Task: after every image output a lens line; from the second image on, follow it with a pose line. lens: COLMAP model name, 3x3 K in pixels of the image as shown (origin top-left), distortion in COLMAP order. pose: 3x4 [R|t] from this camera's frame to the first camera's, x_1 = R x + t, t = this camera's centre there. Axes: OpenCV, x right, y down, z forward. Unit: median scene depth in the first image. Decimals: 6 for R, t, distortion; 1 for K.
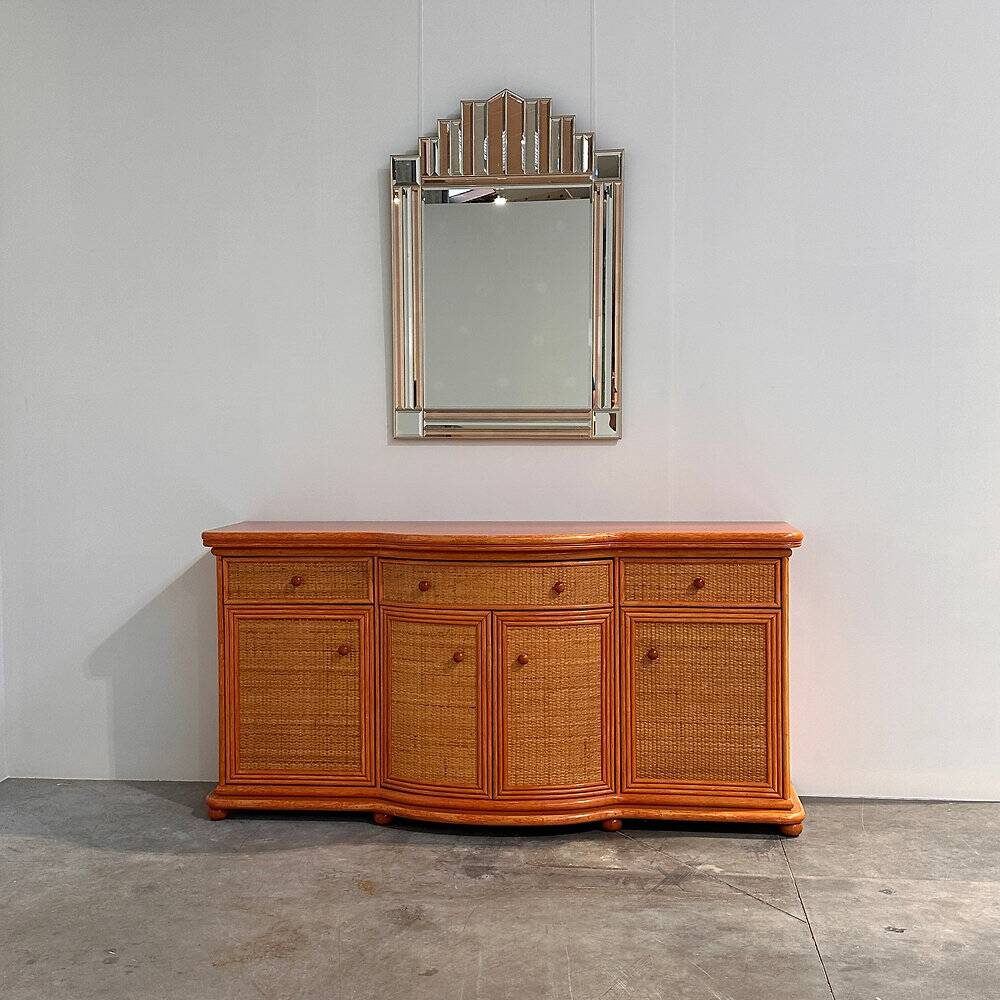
lens RADIAL K [[1168.5, 0, 506.4], [0, 1168.5, 486.1], [0, 0, 1]] dist [0.140598, 0.000000]
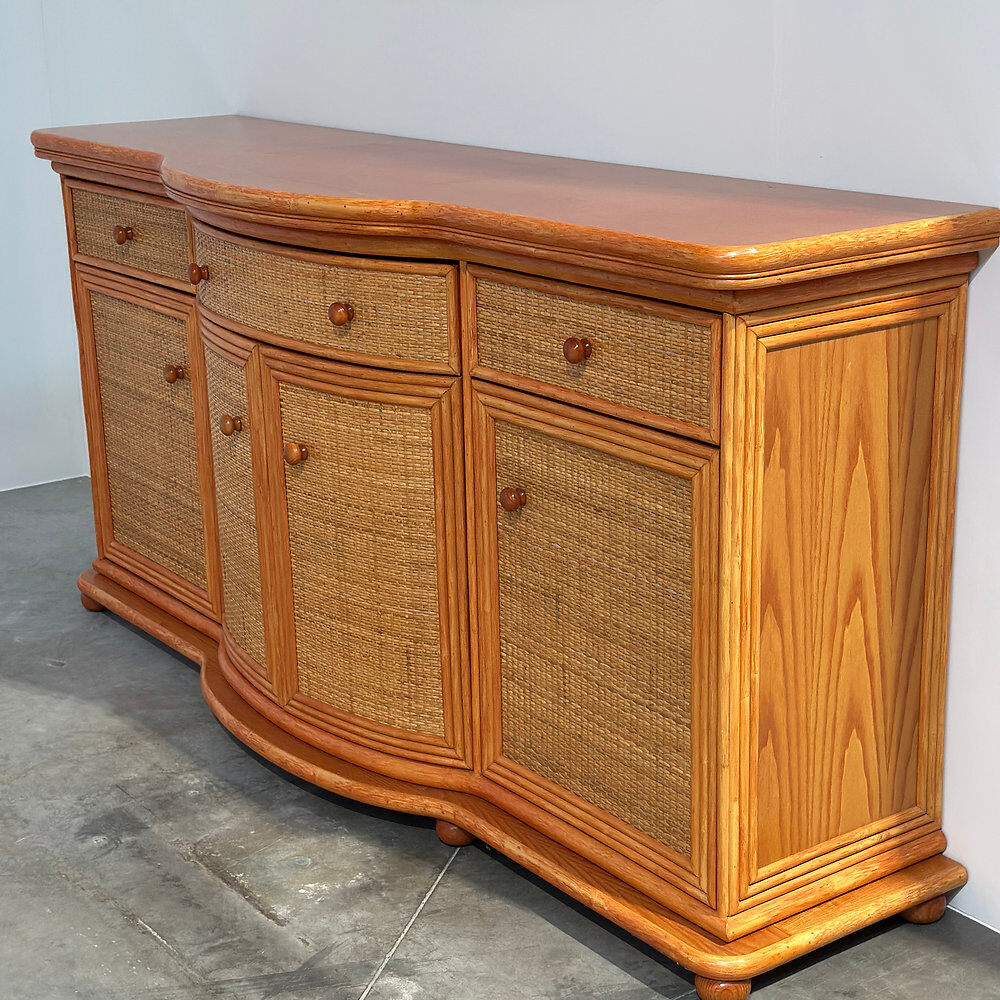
lens RADIAL K [[1860.9, 0, 493.8], [0, 1860.9, 507.2], [0, 0, 1]] dist [0.149918, 0.000000]
pose [[0.669943, 0.208057, -0.712664, 0.598491], [-0.018299, 0.964265, 0.264308, -0.031481], [0.742187, -0.164030, 0.649809, 0.555903]]
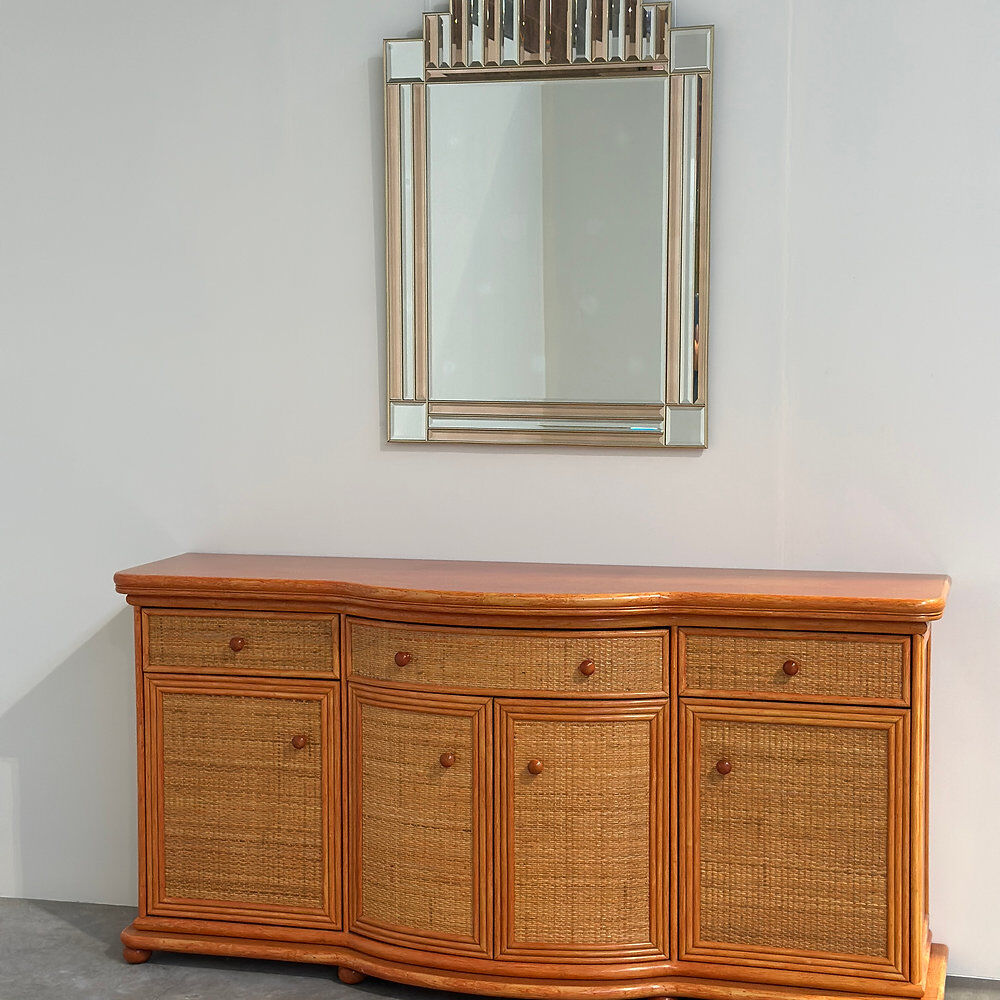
lens RADIAL K [[1860.9, 0, 499.5], [0, 1860.9, 506.4], [0, 0, 1]] dist [0.149918, 0.000000]
pose [[0.987455, 0.018560, -0.156804, 0.163703], [-0.011889, 0.998988, 0.043370, -0.057138], [0.157451, -0.040962, 0.986677, -0.107906]]
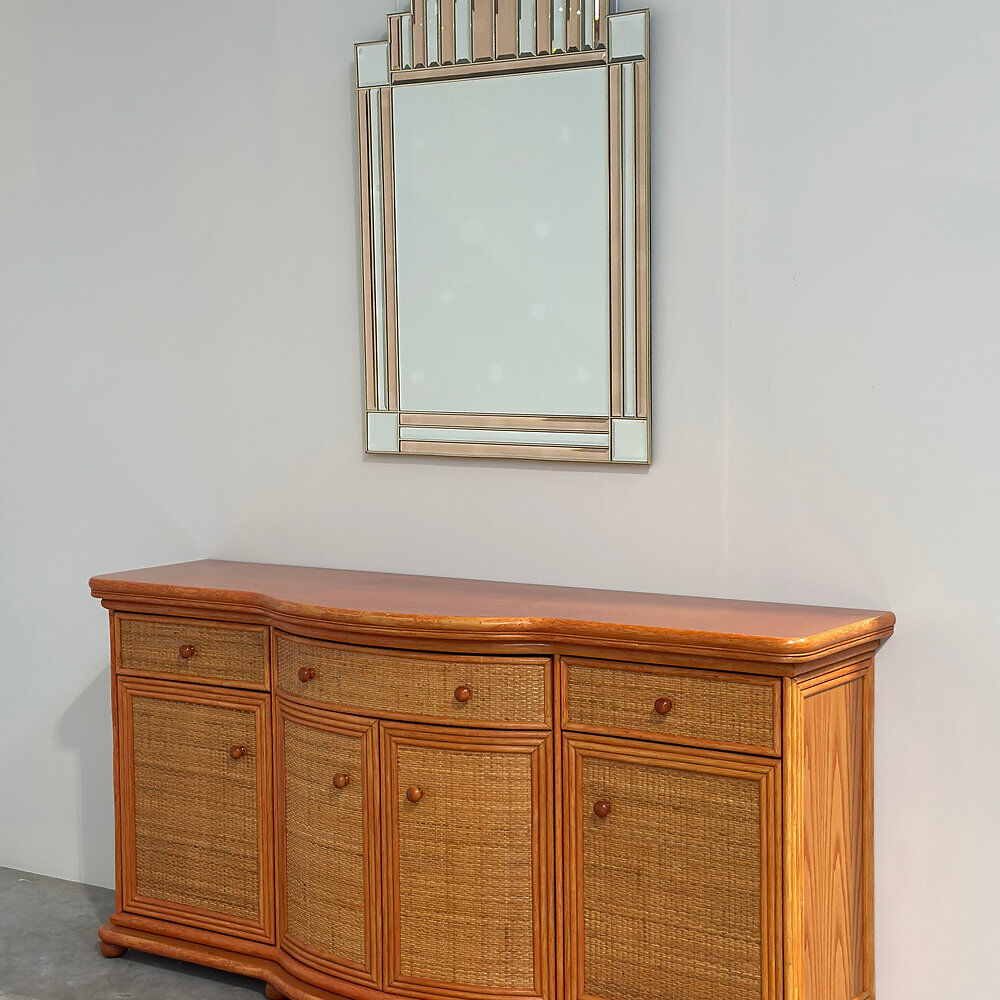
lens RADIAL K [[1860.9, 0, 489.5], [0, 1860.9, 507.6], [0, 0, 1]] dist [0.149918, 0.000000]
pose [[0.878547, 0.040145, -0.475965, 0.550817], [-0.019867, 0.998671, 0.047561, -0.069359], [0.477242, -0.032328, 0.878177, 0.073648]]
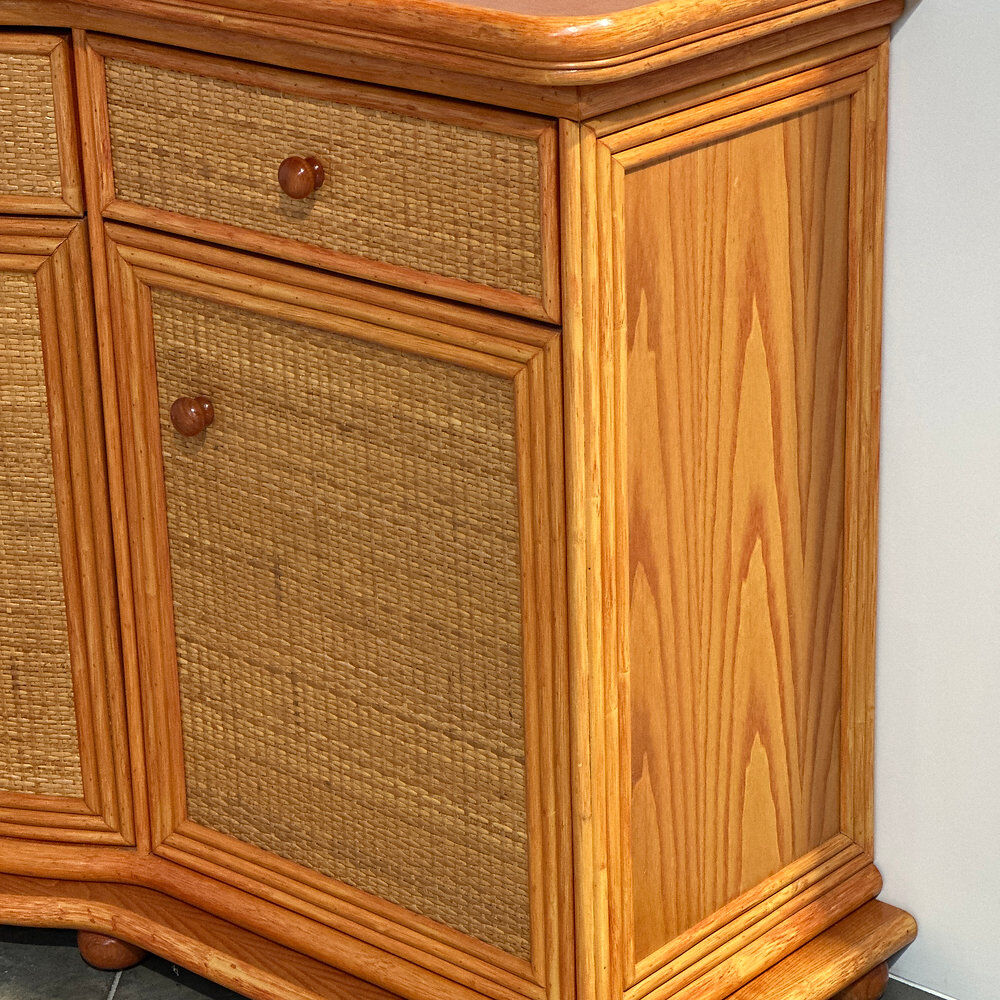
lens RADIAL K [[2974.1, 0, 549.1], [0, 2974.1, 465.2], [0, 0, 1]] dist [0.084144, 0.000000]
pose [[0.826241, 0.190411, -0.530160, 0.541998], [-0.012784, 0.947236, 0.320283, -0.059143], [0.563171, -0.257853, 0.785079, 0.520638]]
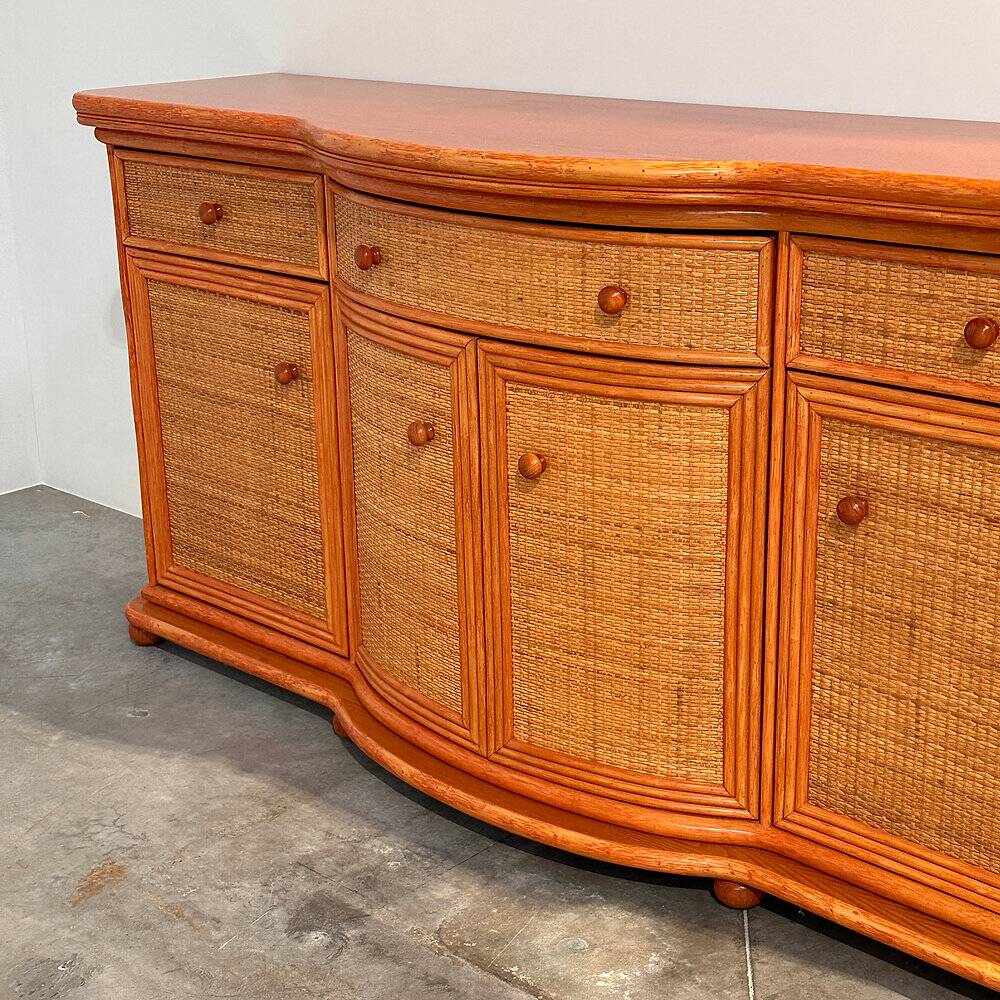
lens RADIAL K [[1769.2, 0, 506.6], [0, 1769.2, 501.5], [0, 0, 1]] dist [0.152145, 0.000000]
pose [[0.798823, 0.183430, -0.572918, 0.351840], [-0.018401, 0.959383, 0.281506, -0.011429], [0.601285, -0.214331, 0.769752, 0.513653]]
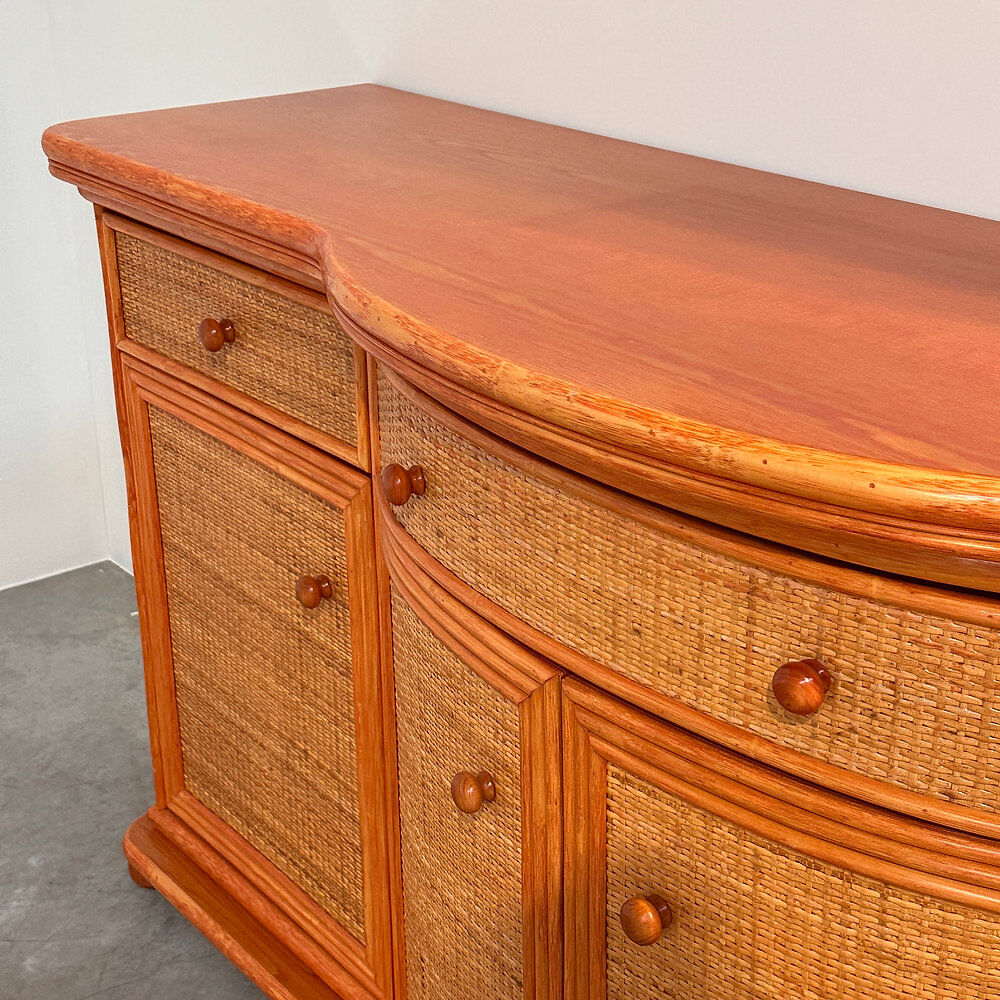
lens RADIAL K [[1769.2, 0, 514.7], [0, 1769.2, 500.1], [0, 0, 1]] dist [0.152145, 0.000000]
pose [[0.697842, 0.274578, -0.661531, 0.196562], [-0.032246, 0.934709, 0.353949, -0.045775], [0.715526, -0.225669, 0.661133, 0.760883]]
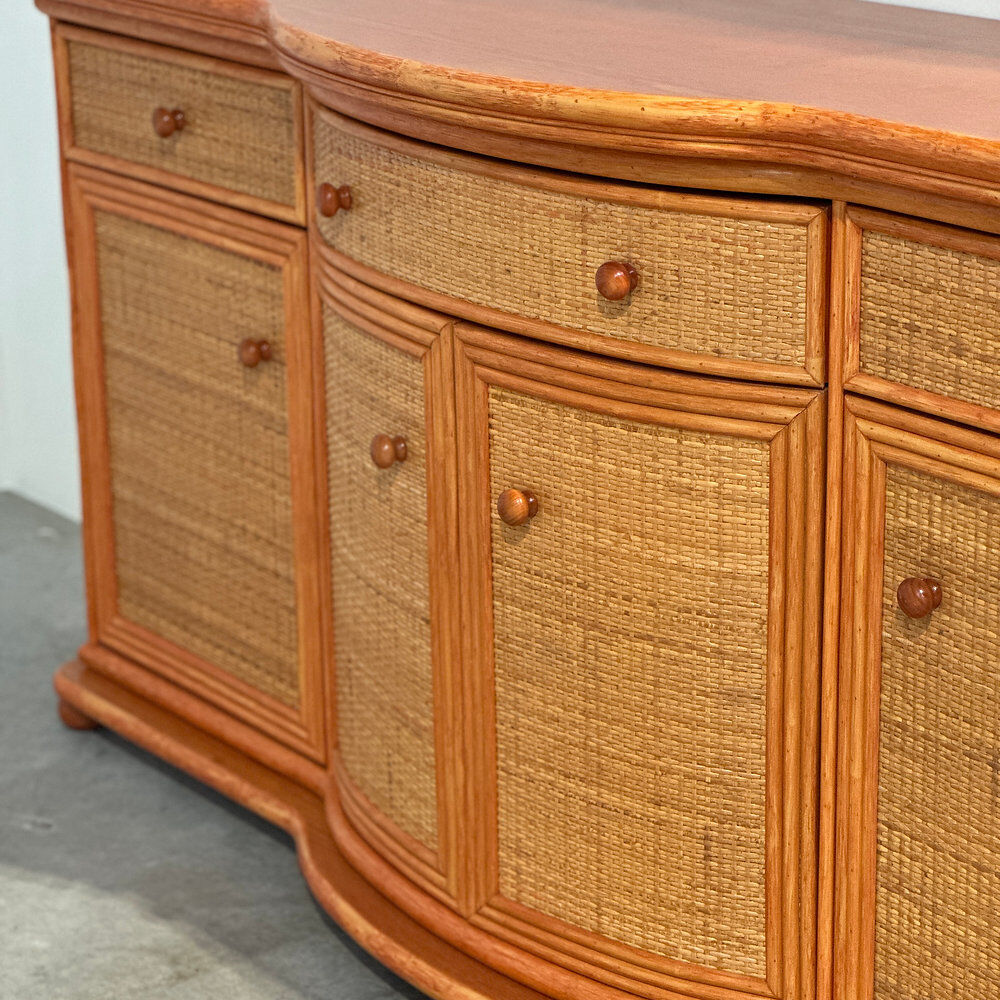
lens RADIAL K [[2974.1, 0, 556.8], [0, 2974.1, 466.1], [0, 0, 1]] dist [0.084144, 0.000000]
pose [[0.694869, 0.211475, -0.687340, 0.507029], [-0.033756, 0.964323, 0.262569, -0.051102], [0.718344, -0.159249, 0.677216, 0.508688]]
